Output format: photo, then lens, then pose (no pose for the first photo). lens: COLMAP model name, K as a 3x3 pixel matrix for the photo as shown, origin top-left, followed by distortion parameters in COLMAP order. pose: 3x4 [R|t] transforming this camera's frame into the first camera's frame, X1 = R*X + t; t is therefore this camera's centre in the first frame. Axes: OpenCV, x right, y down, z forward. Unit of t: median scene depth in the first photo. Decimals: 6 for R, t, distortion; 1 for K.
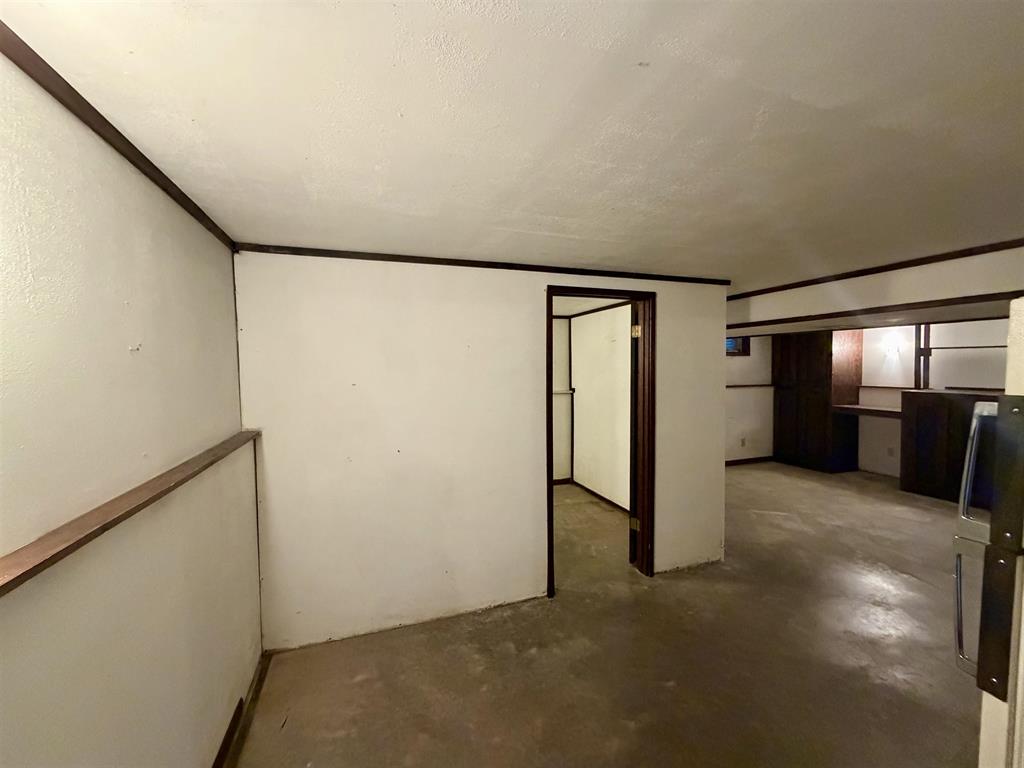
lens RADIAL K [[406.1, 0, 512.0], [0, 406.1, 384.0], [0, 0, 1]] dist [-0.000526, -0.000225]
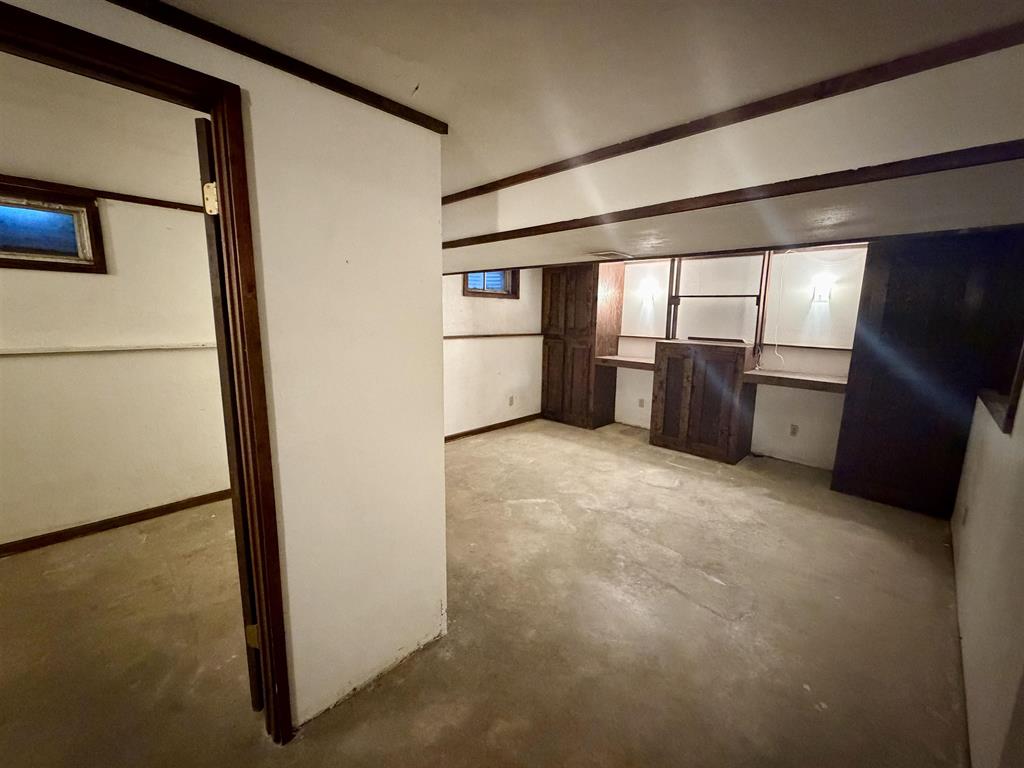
lens RADIAL K [[406.1, 0, 512.0], [0, 406.1, 384.0], [0, 0, 1]] dist [-0.000526, -0.000225]
pose [[0.890390, -0.050429, 0.452397, 0.231026], [-0.007983, 0.991962, 0.126286, -0.001086], [-0.455129, -0.116055, 0.882830, 0.306543]]
